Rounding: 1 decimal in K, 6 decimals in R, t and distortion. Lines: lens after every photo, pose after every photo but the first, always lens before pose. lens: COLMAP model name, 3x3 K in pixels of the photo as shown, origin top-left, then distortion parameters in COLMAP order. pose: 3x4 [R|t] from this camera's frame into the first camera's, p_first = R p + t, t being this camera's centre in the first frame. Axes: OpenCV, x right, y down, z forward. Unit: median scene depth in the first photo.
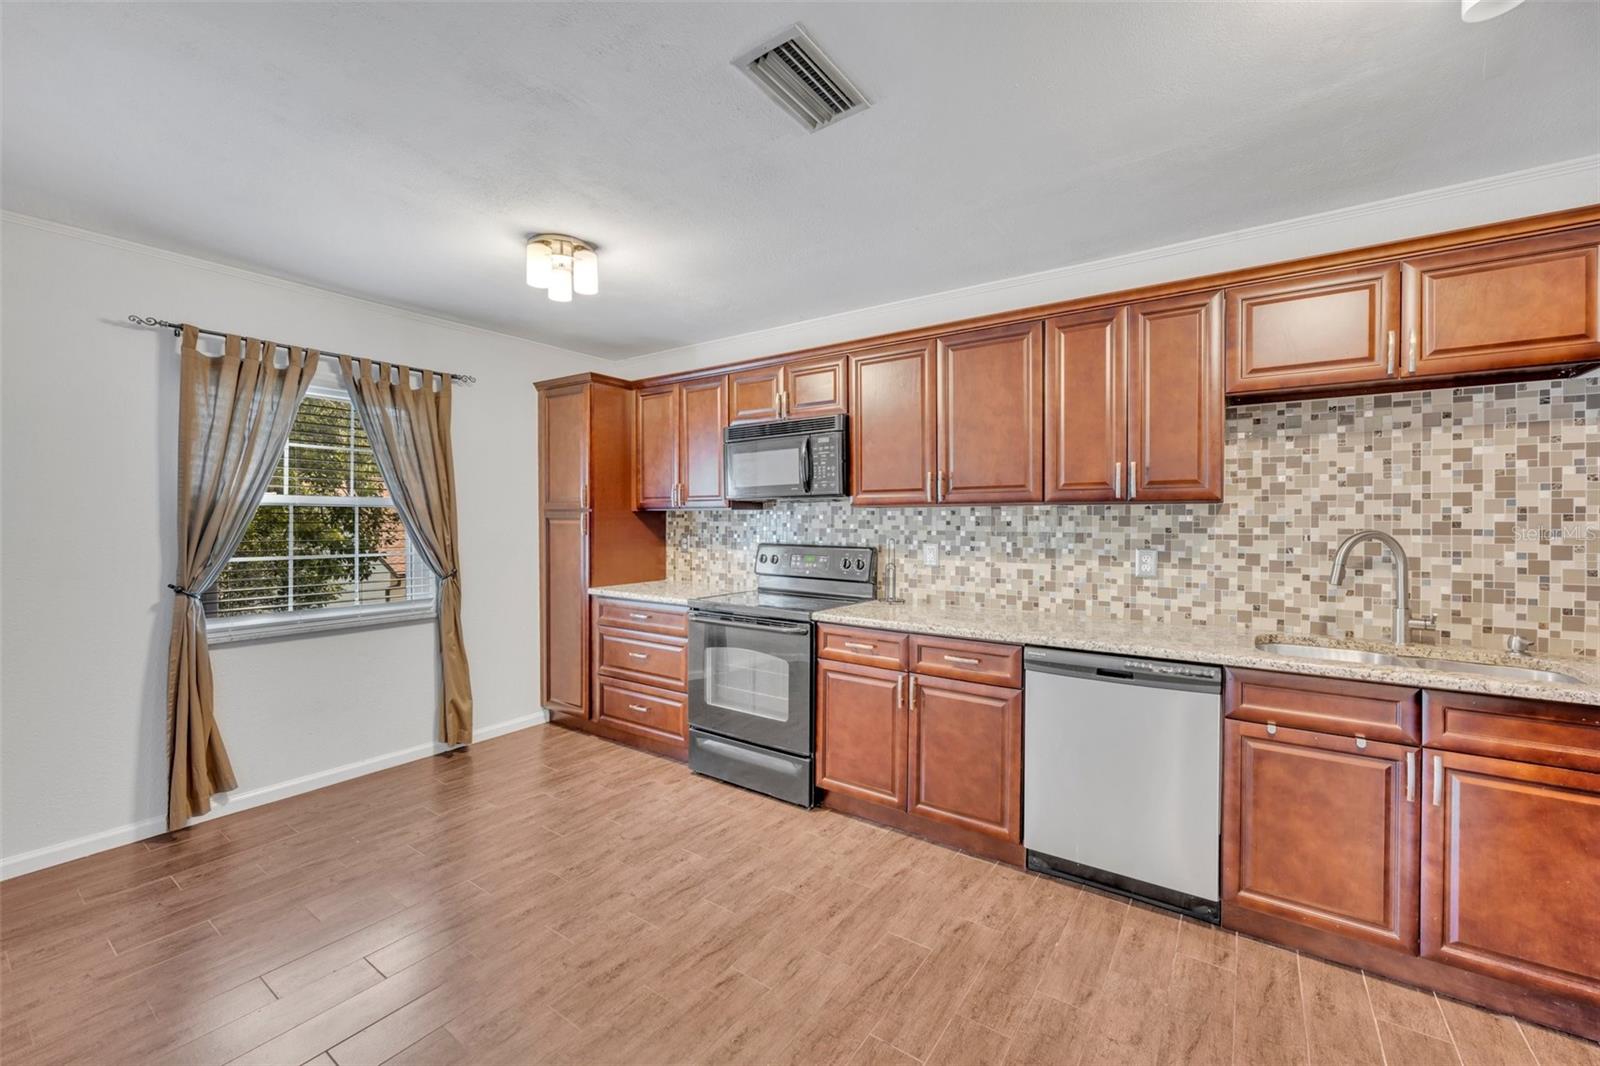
lens RADIAL K [[642.1, 0, 796.0], [0, 642.1, 522.9], [0, 0, 1]] dist [0.002566, 0.000067]
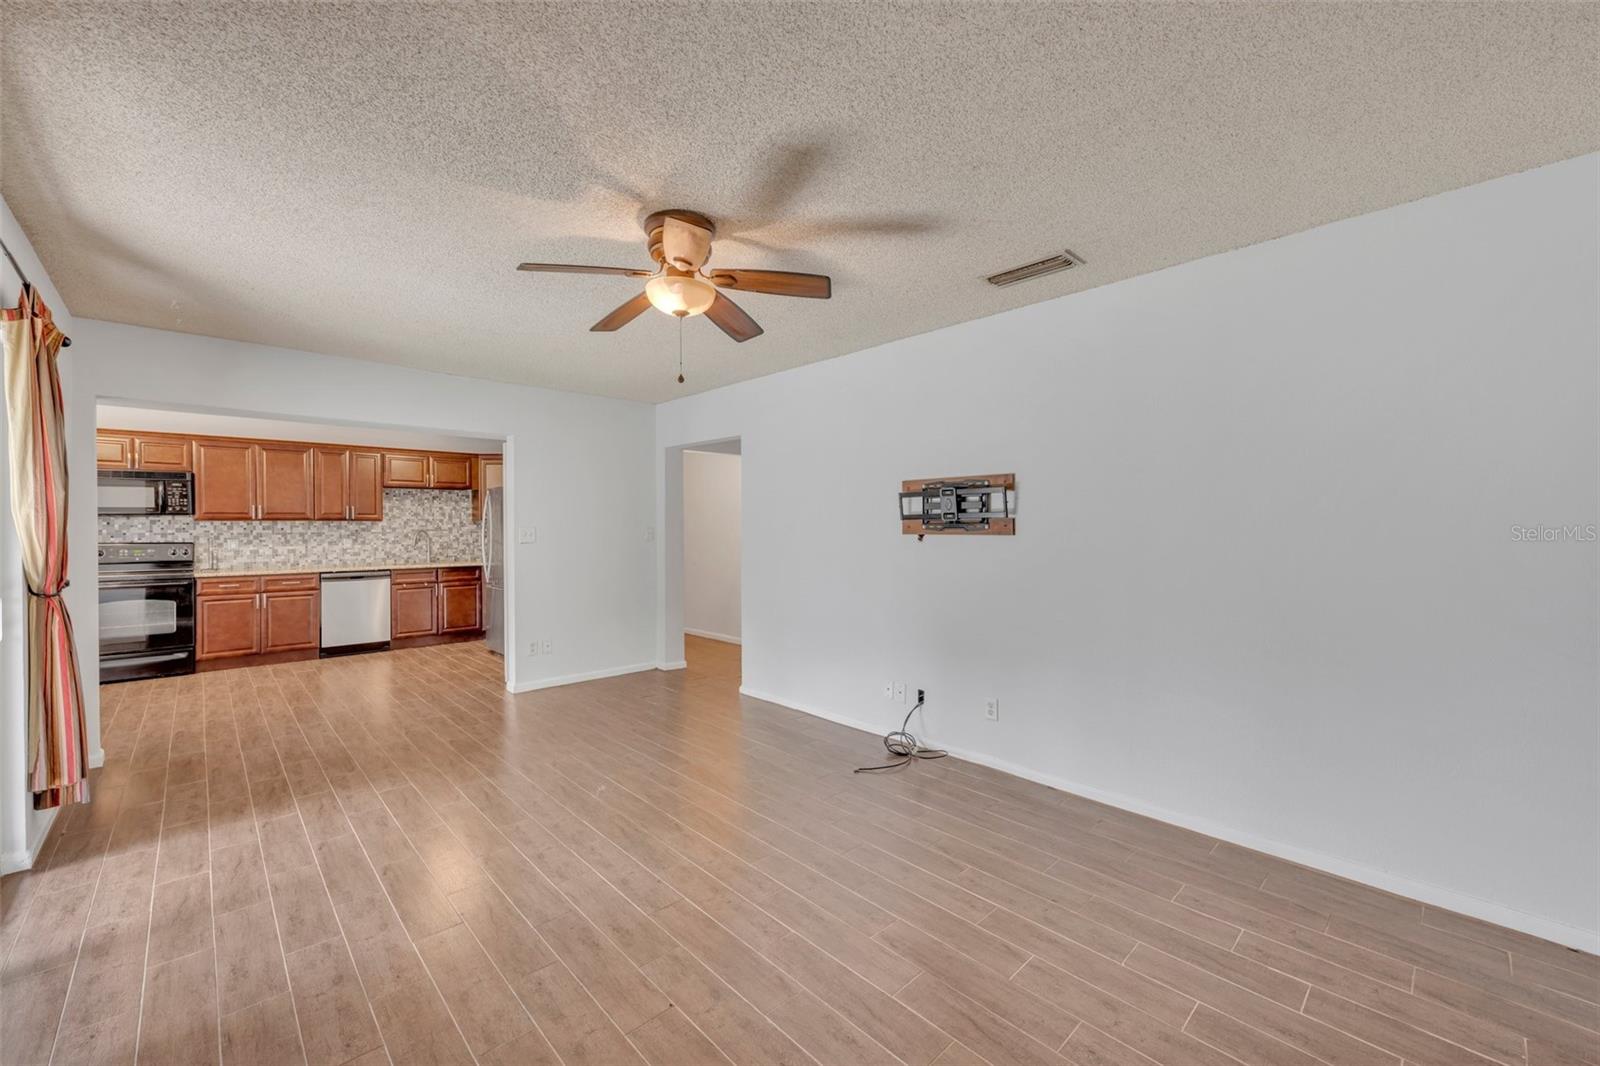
lens RADIAL K [[642.1, 0, 794.6], [0, 642.1, 534.4], [0, 0, 1]] dist [0.002566, 0.000067]
pose [[0.205702, -0.011293, 0.978549, -1.573896], [0.012777, 0.999879, 0.008853, 0.024110], [-0.978531, 0.010682, 0.205822, -1.266642]]
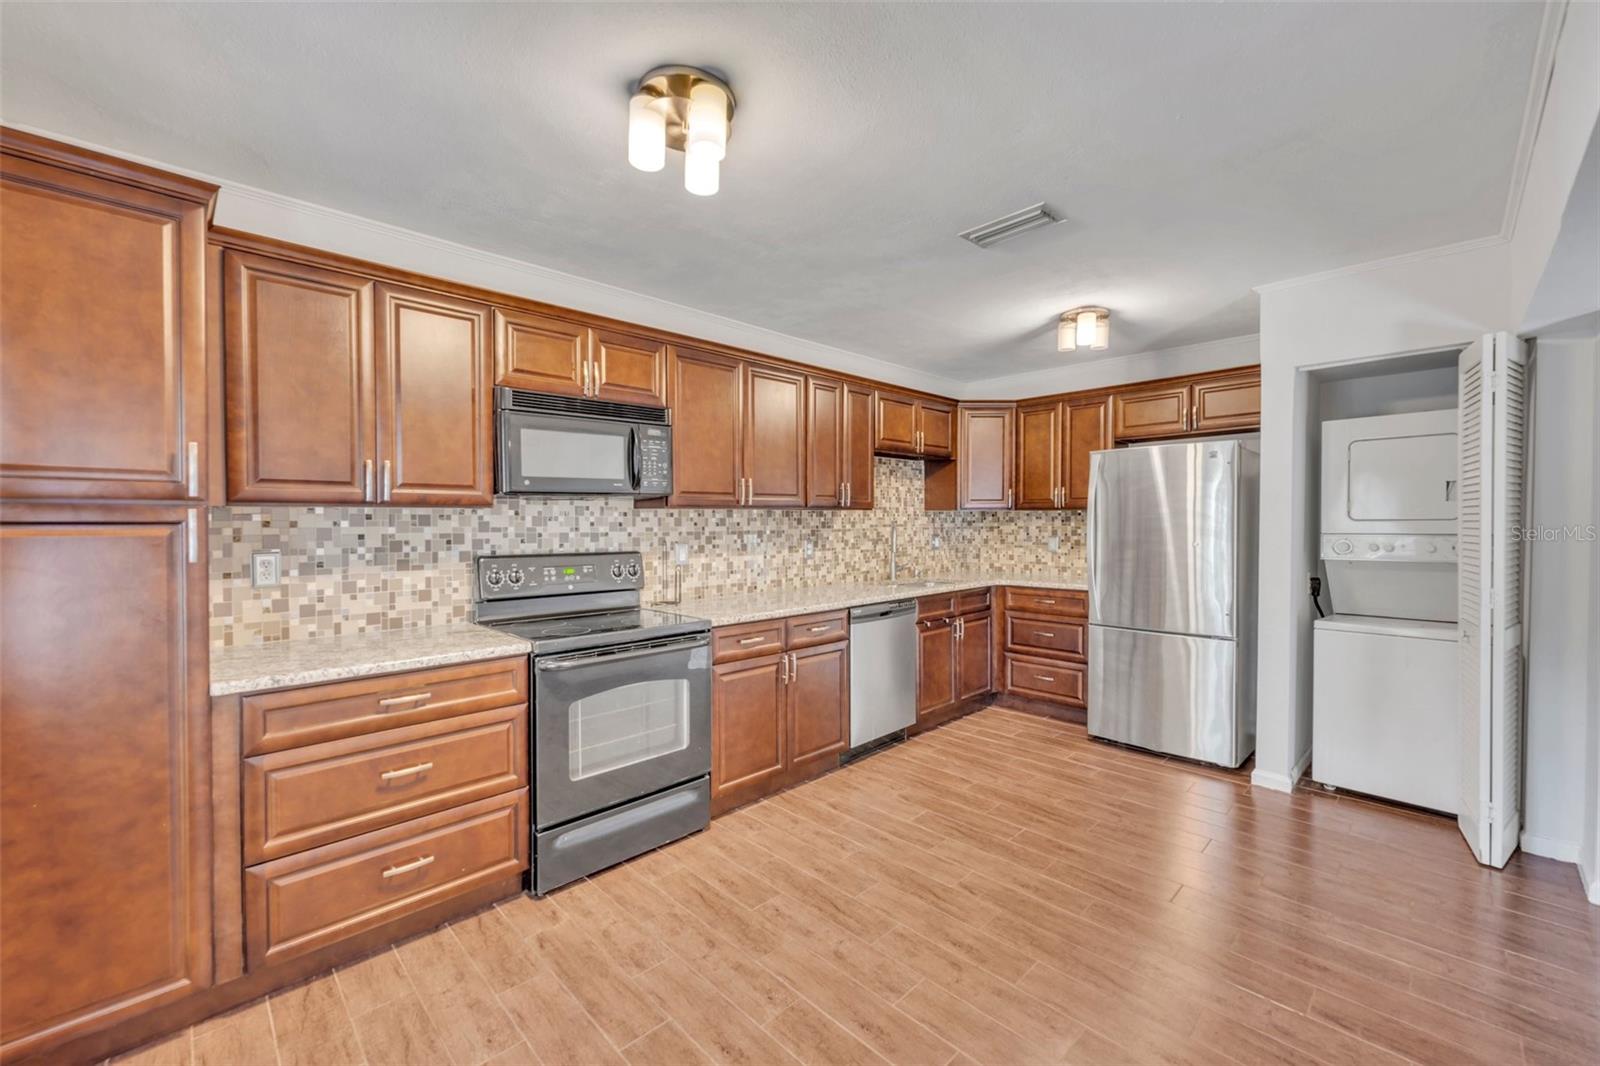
lens RADIAL K [[642.1, 0, 805.9], [0, 642.1, 526.5], [0, 0, 1]] dist [0.002566, 0.000067]
pose [[0.181860, -0.011017, 0.983263, -0.891348], [0.012098, 0.999887, 0.008966, -0.003884], [-0.983250, 0.010265, 0.181972, 0.694081]]
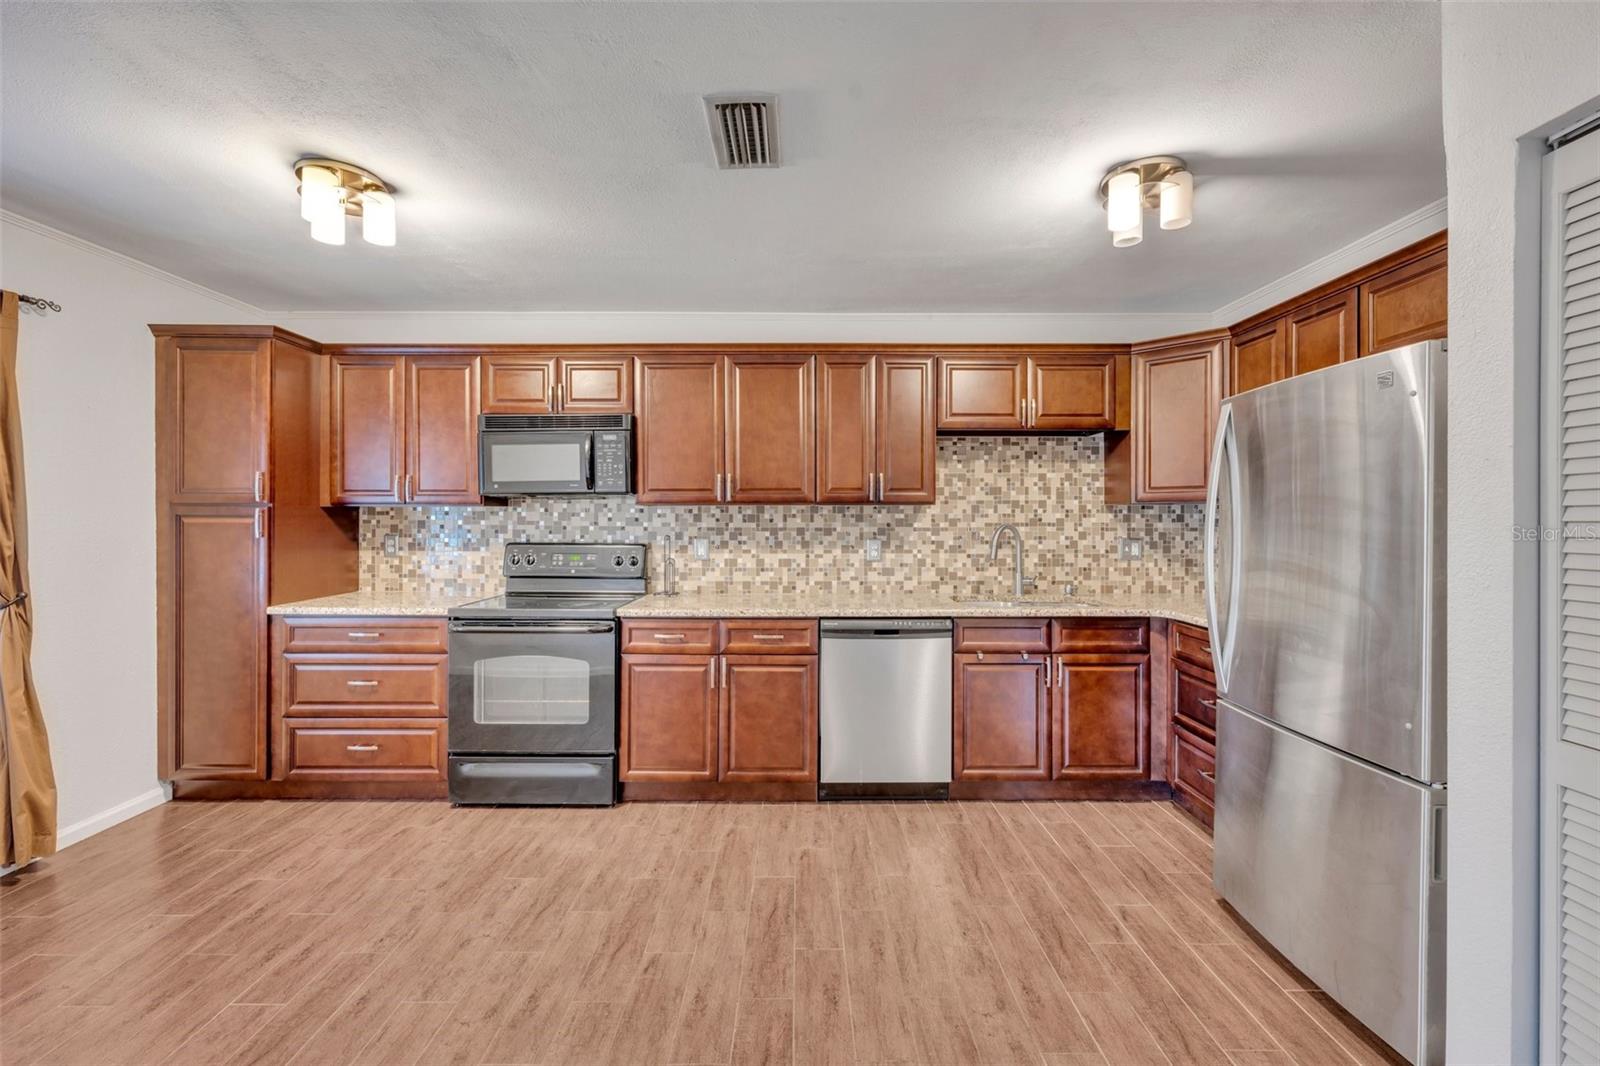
lens RADIAL K [[642.1, 0, 794.1], [0, 642.1, 516.5], [0, 0, 1]] dist [0.002566, 0.000067]
pose [[0.818431, 0.001453, 0.574603, -0.329763], [0.004173, 0.999955, -0.008473, 0.004172], [-0.574590, 0.009332, 0.818388, 0.014314]]
